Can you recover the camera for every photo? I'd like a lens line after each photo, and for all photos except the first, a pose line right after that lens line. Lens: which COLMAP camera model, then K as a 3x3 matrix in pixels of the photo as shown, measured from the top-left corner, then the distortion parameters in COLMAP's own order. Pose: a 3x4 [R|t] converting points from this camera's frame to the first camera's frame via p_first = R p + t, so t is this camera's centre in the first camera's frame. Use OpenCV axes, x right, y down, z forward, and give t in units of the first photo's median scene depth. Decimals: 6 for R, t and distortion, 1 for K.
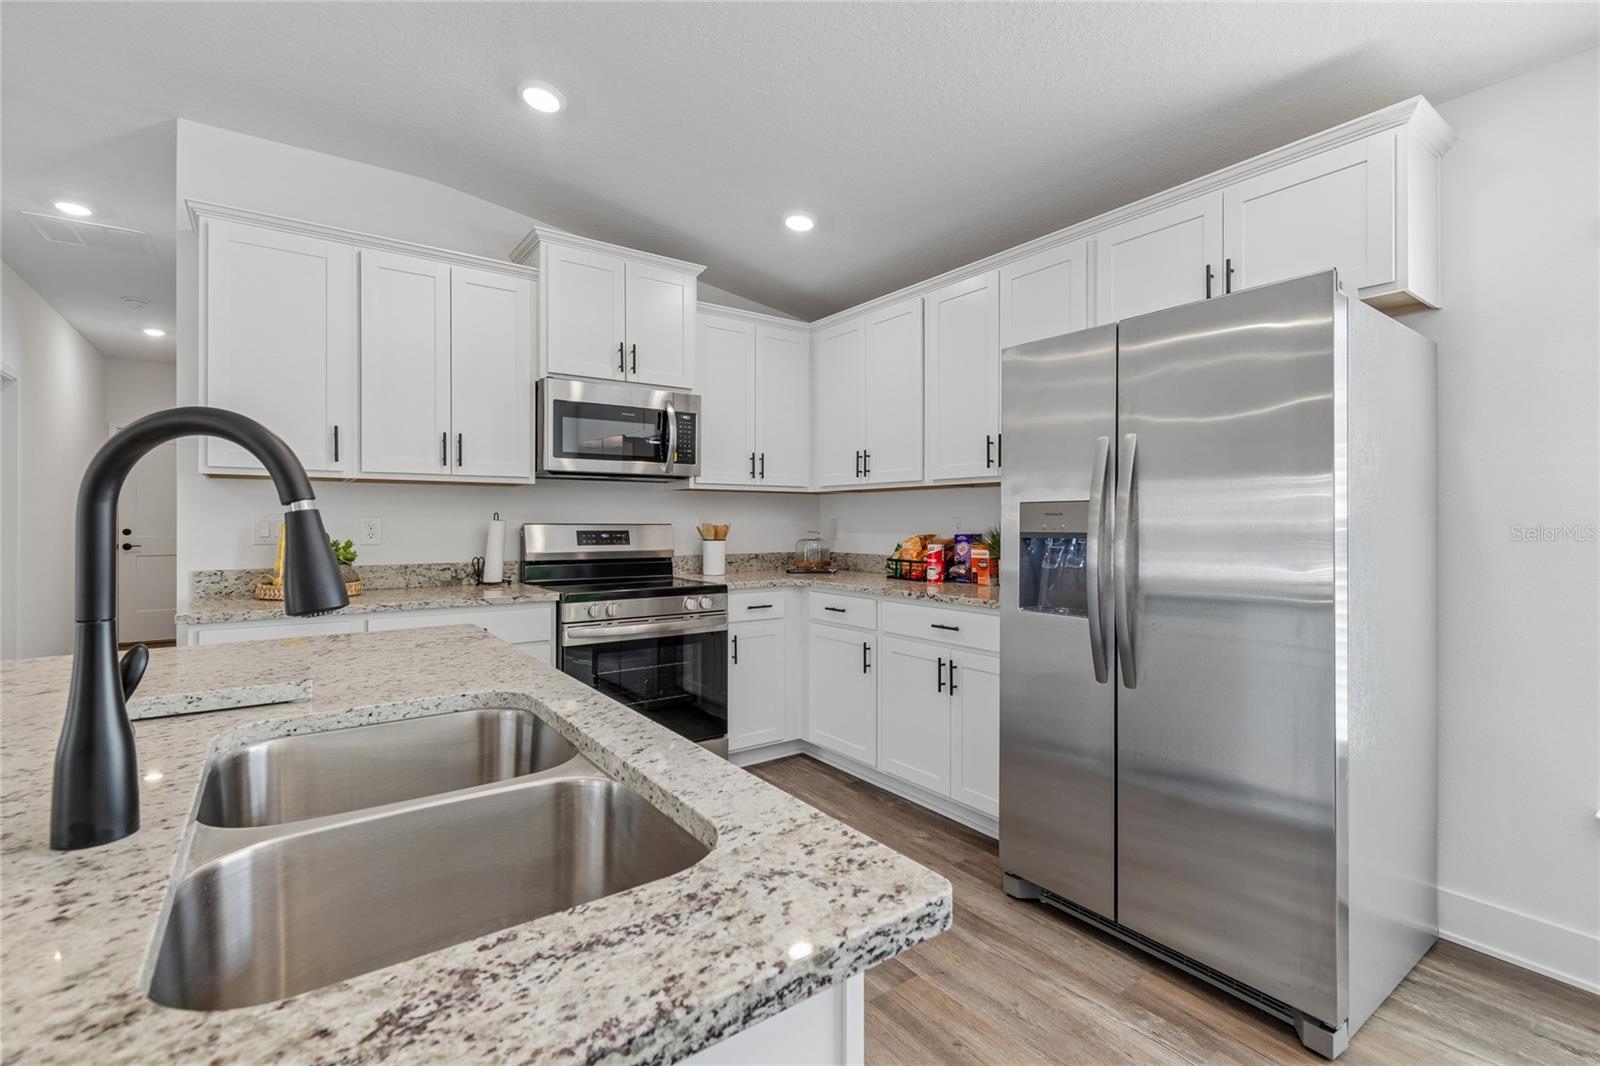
lens RADIAL K [[708.5, 0, 804.8], [0, 708.5, 520.6], [0, 0, 1]] dist [0.002675, -0.000531]
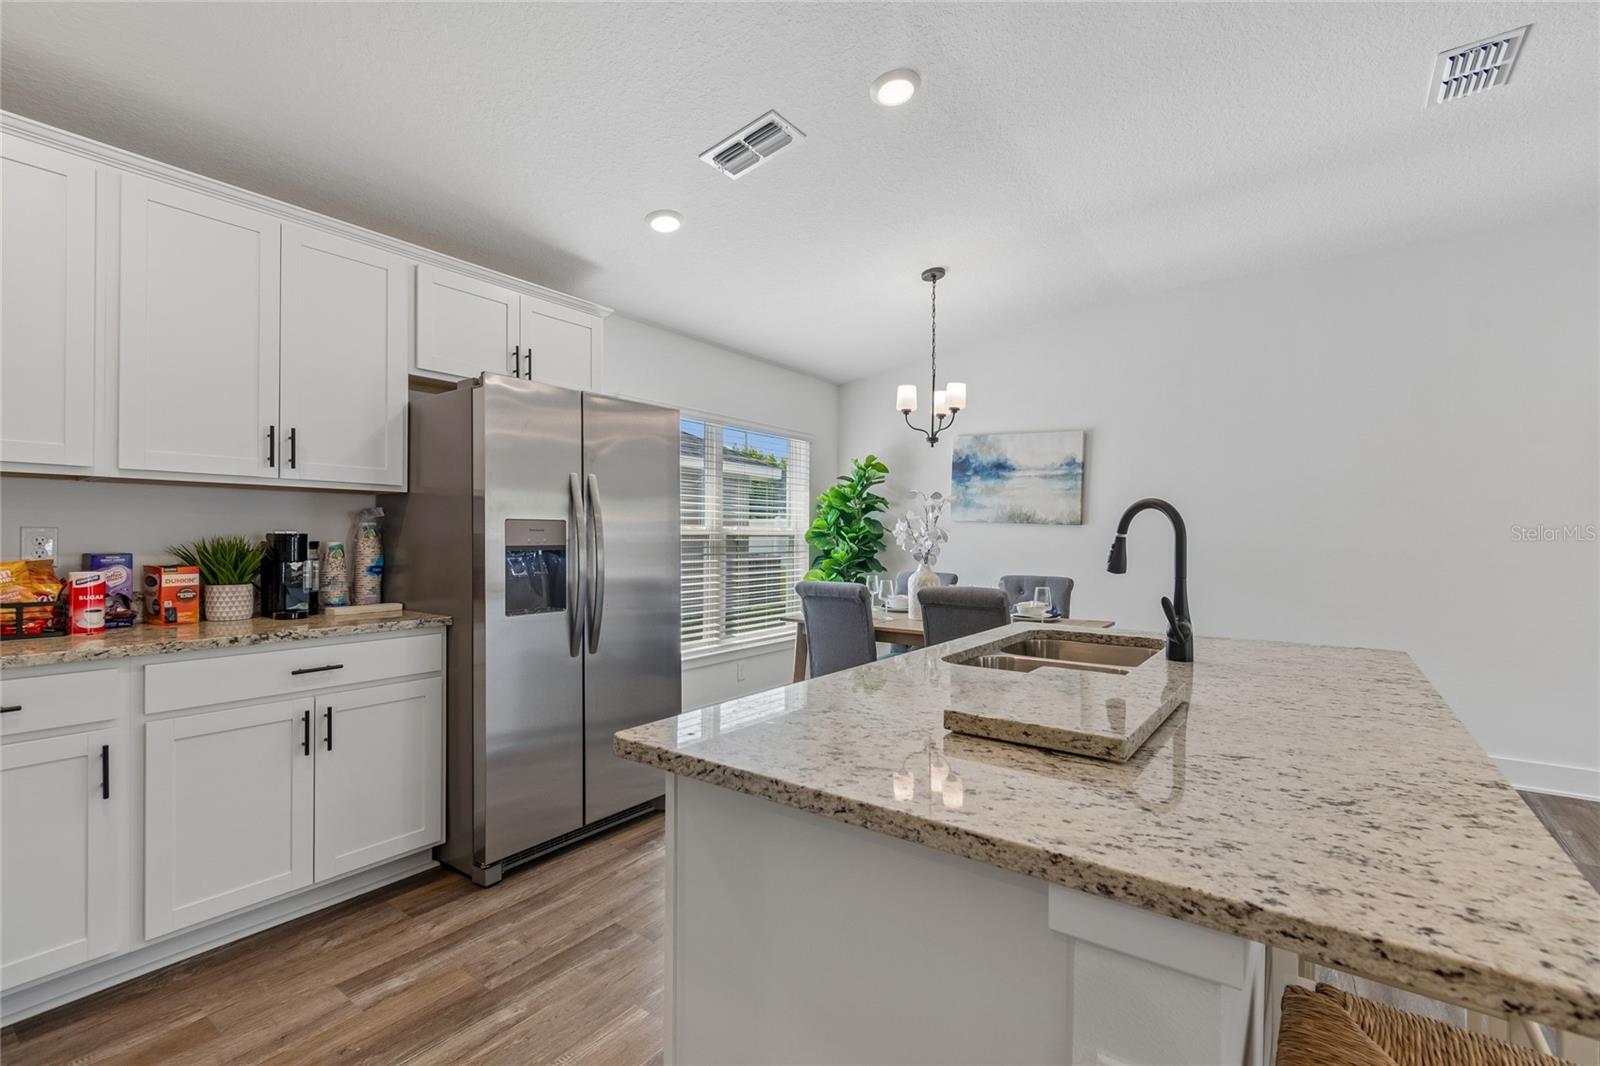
lens RADIAL K [[708.5, 0, 796.9], [0, 708.5, 539.6], [0, 0, 1]] dist [0.002675, -0.000531]
pose [[-0.295122, -0.003560, 0.955453, -0.875027], [-0.005454, 0.999983, 0.002041, 0.001923], [-0.955444, -0.004609, -0.295136, 0.884793]]
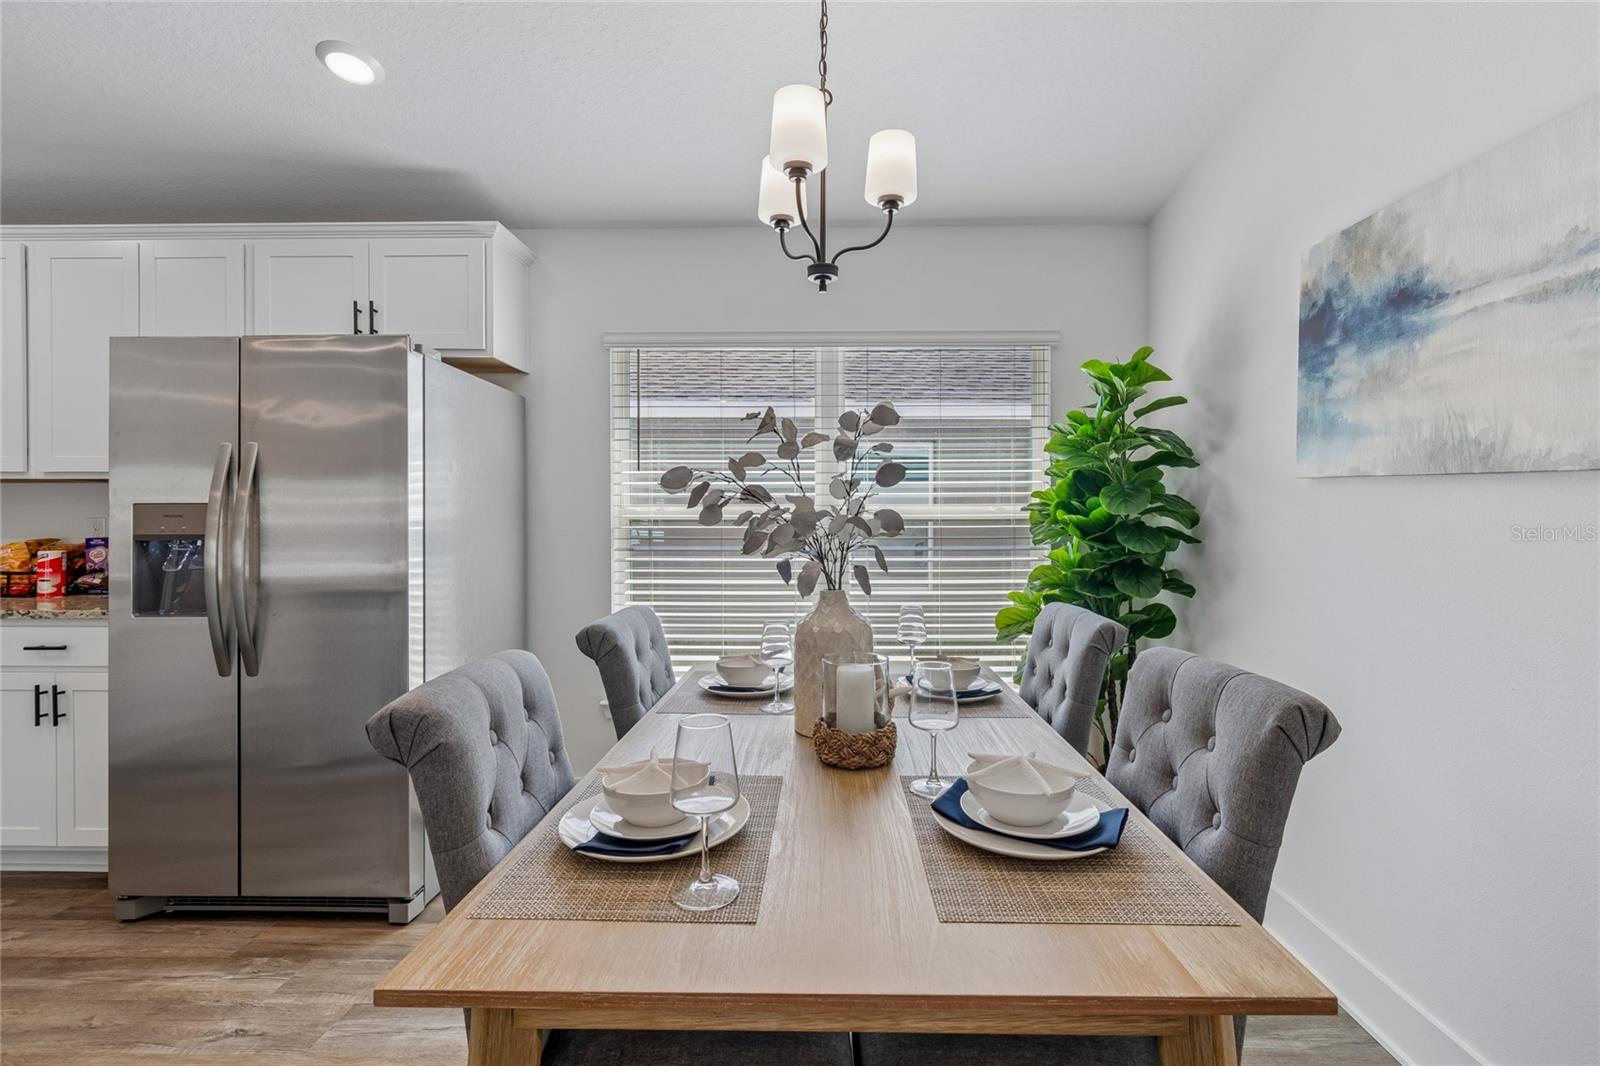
lens RADIAL K [[708.5, 0, 814.4], [0, 708.5, 529.2], [0, 0, 1]] dist [0.002675, -0.000531]
pose [[0.609025, -0.007938, 0.793111, 0.105080], [-0.002370, 0.999927, 0.011827, -0.004445], [-0.793148, -0.009083, 0.608962, -0.298270]]
